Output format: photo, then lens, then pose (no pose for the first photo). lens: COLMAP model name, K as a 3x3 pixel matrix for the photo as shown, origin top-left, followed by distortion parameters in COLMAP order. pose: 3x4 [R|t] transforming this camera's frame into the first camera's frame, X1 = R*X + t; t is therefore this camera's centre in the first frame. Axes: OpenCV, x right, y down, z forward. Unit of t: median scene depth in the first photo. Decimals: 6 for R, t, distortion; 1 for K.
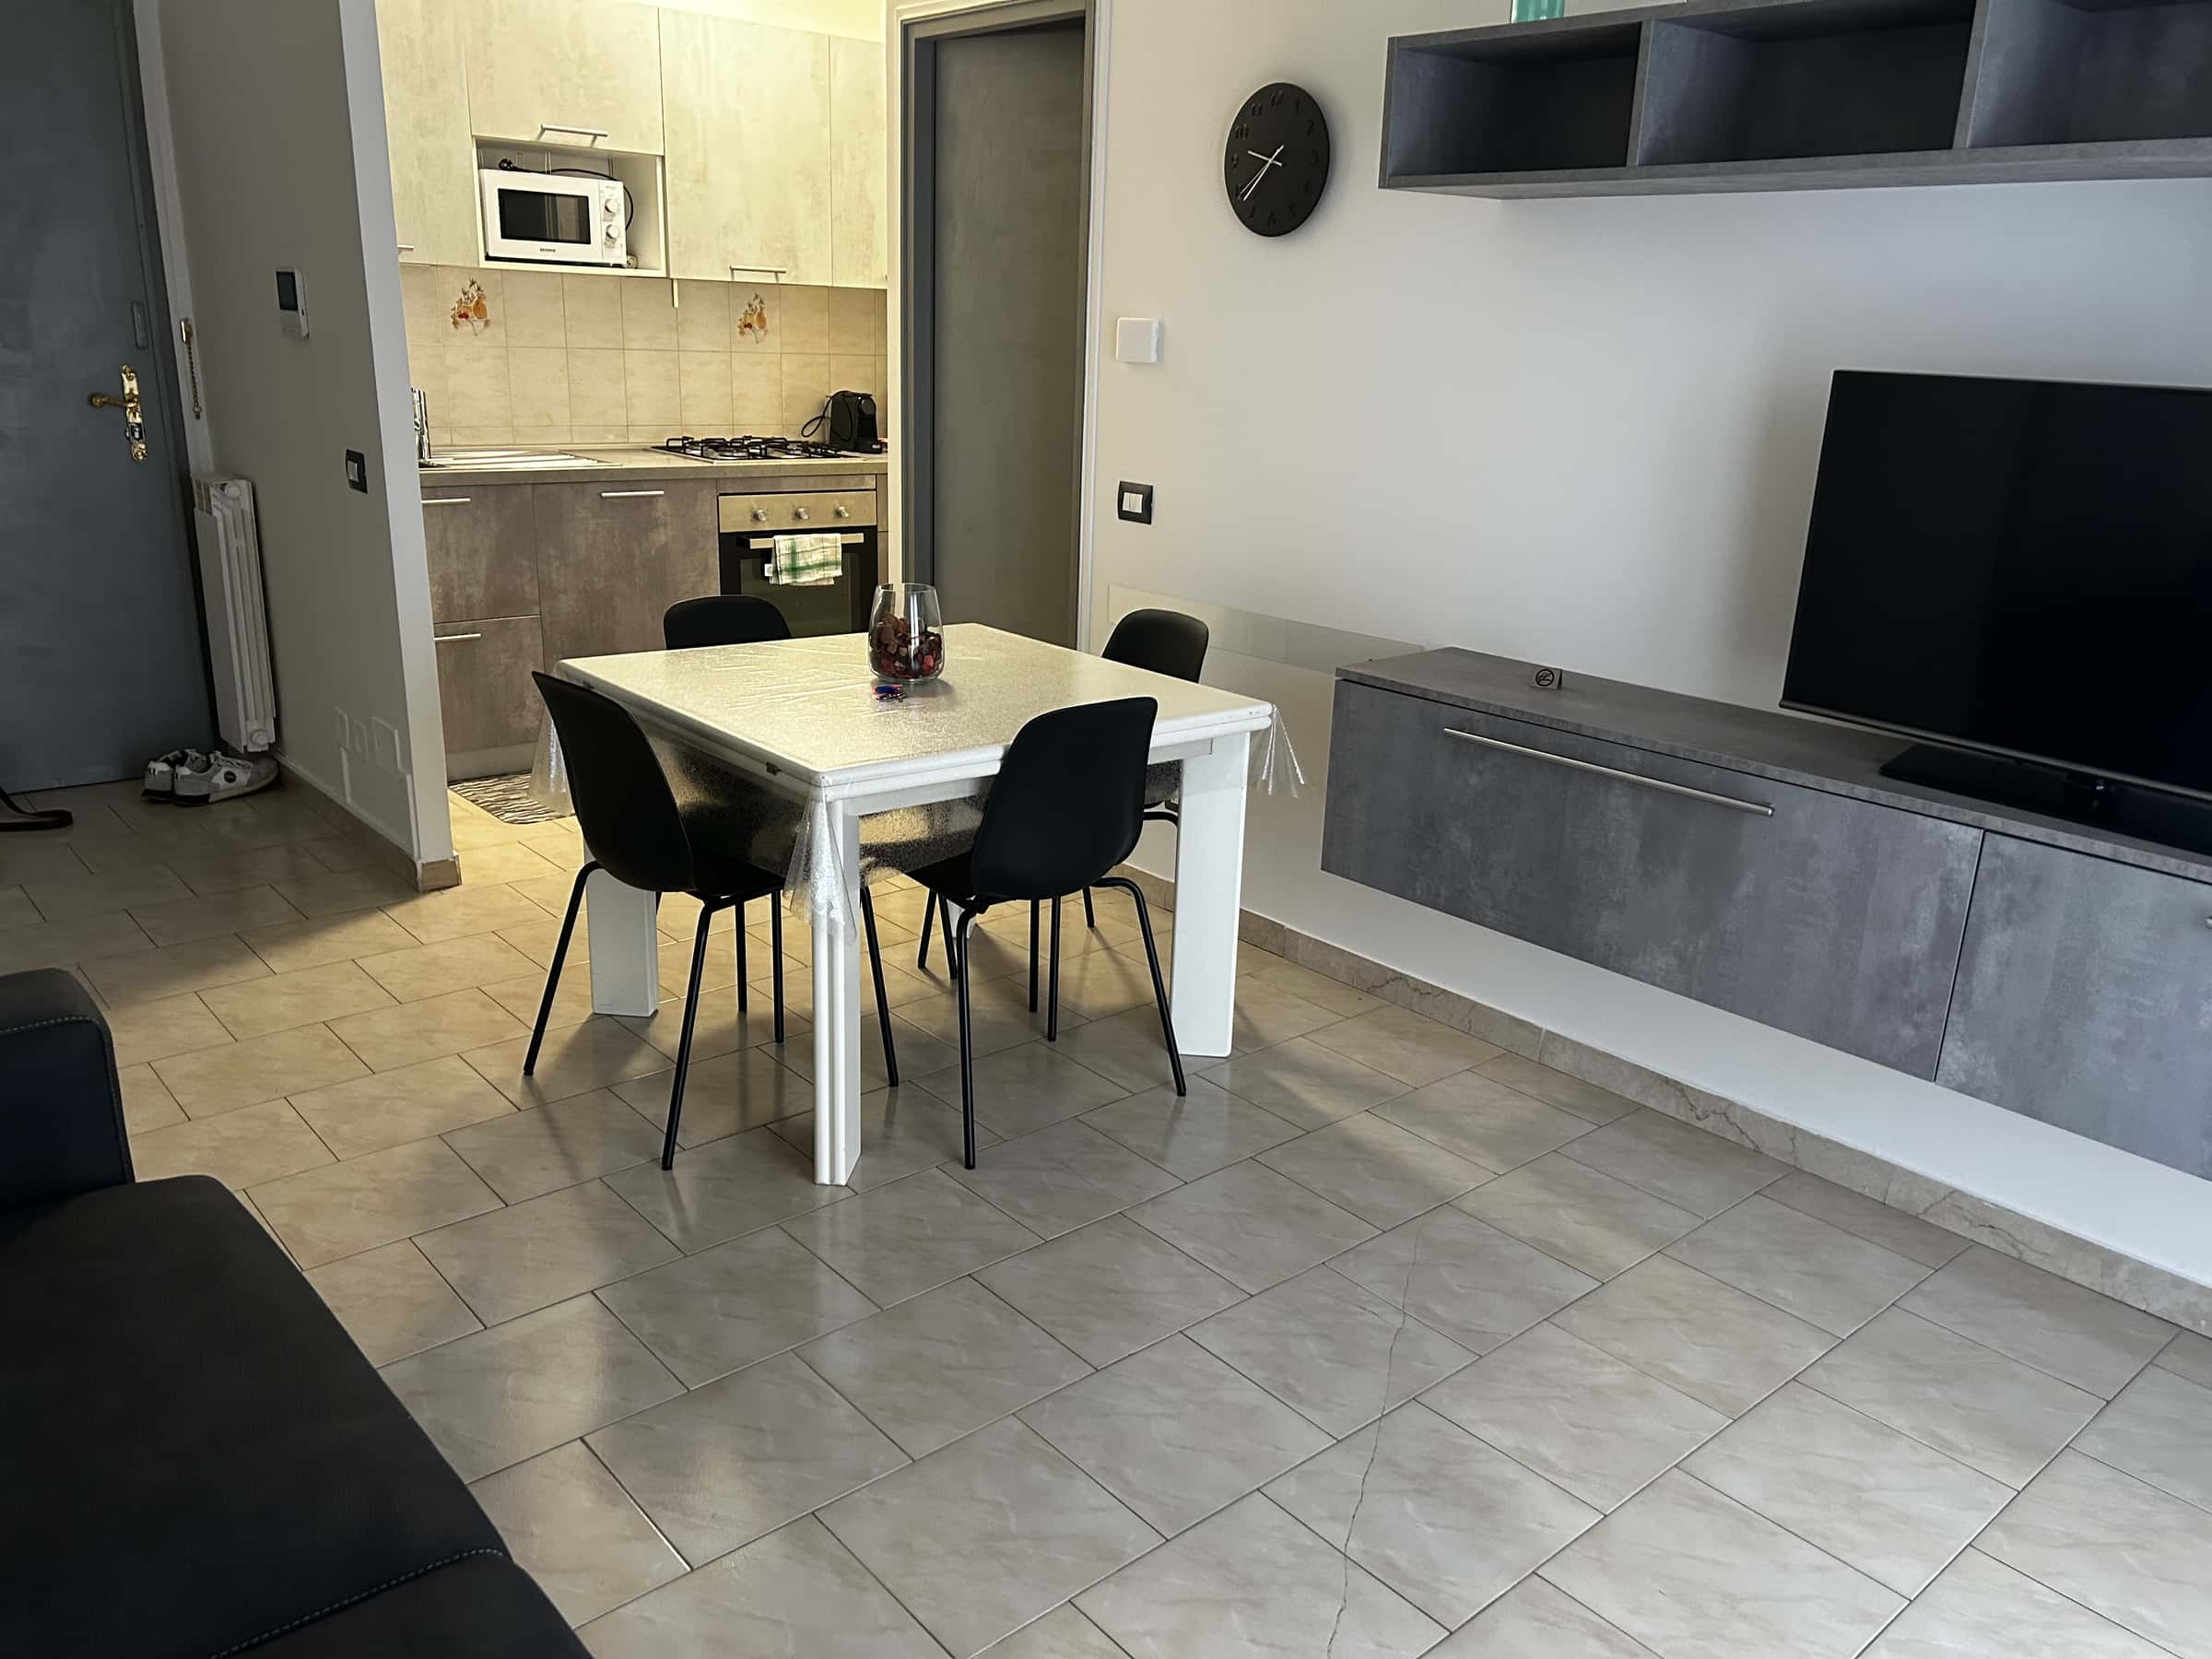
lens RADIAL K [[1690.7, 0, 1098.4], [0, 1690.7, 837.8], [0, 0, 1]] dist [0.046850, -0.050774]
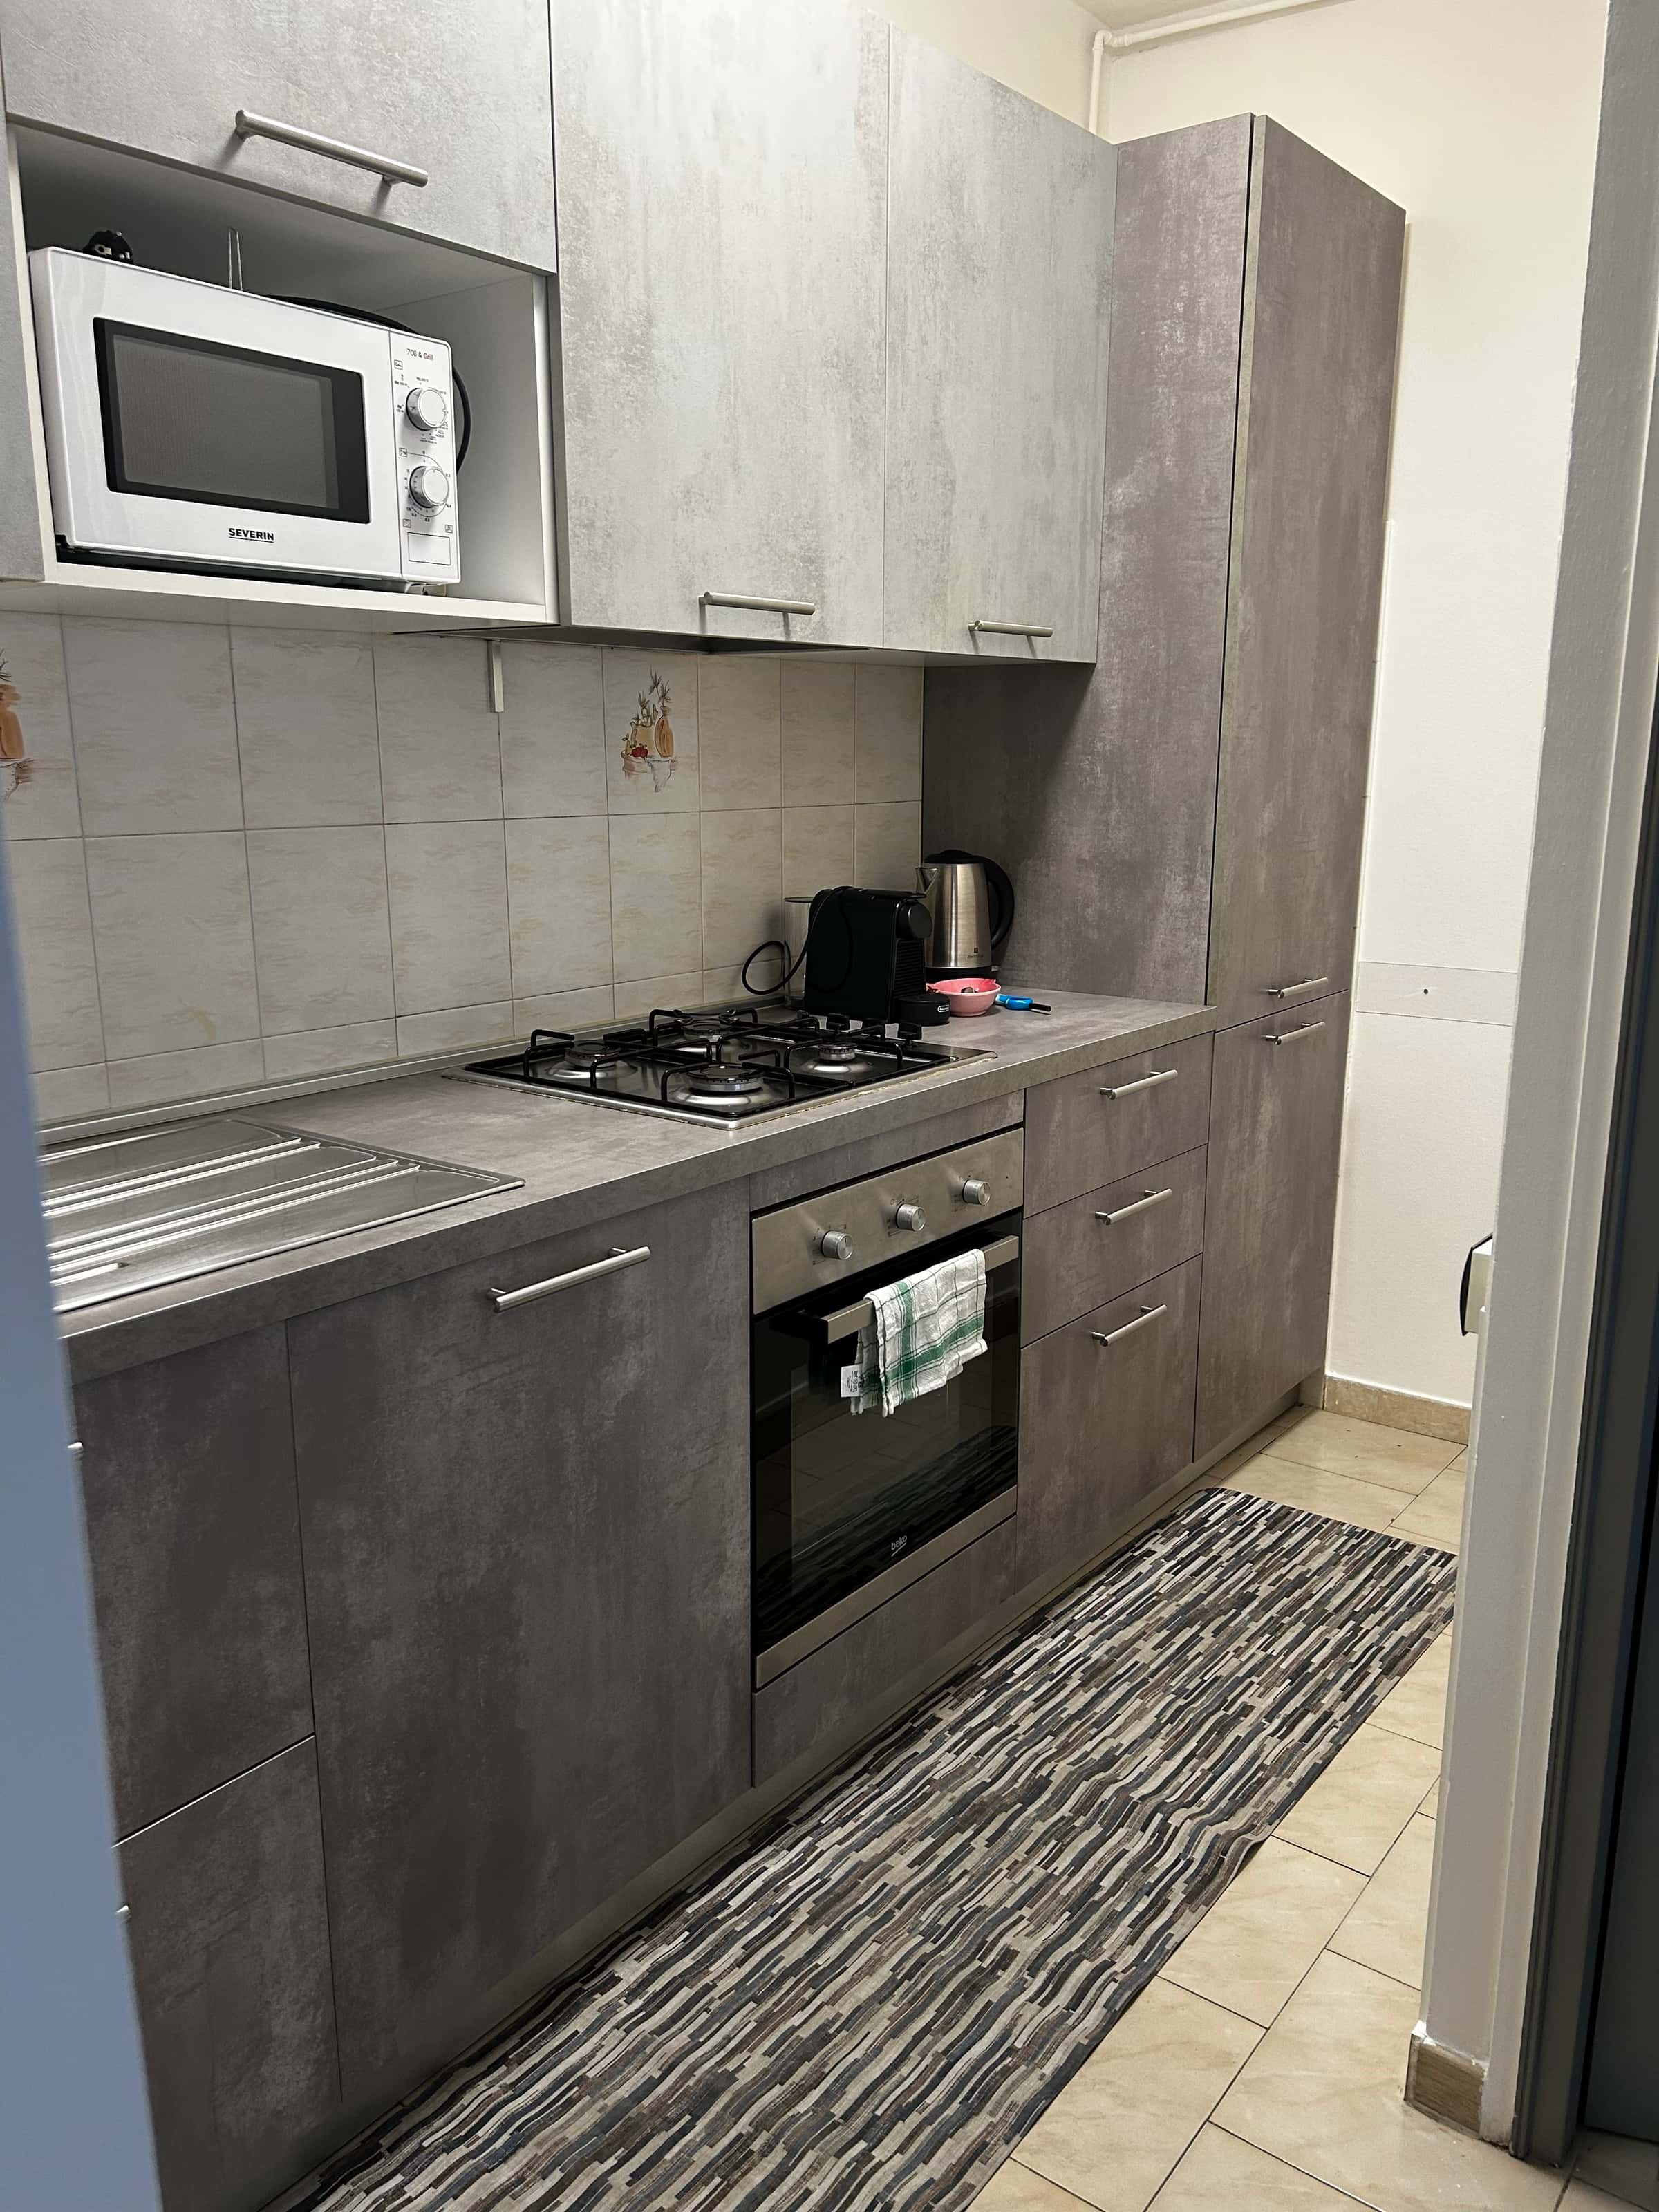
lens RADIAL K [[1690.7, 0, 844.6], [0, 1690.7, 1101.5], [0, 0, 1]] dist [0.046850, -0.050774]
pose [[0.976781, -0.082566, 0.197691, -0.274879], [0.099423, 0.992069, -0.076903, -0.197994], [-0.189773, 0.094773, 0.977243, 0.654612]]
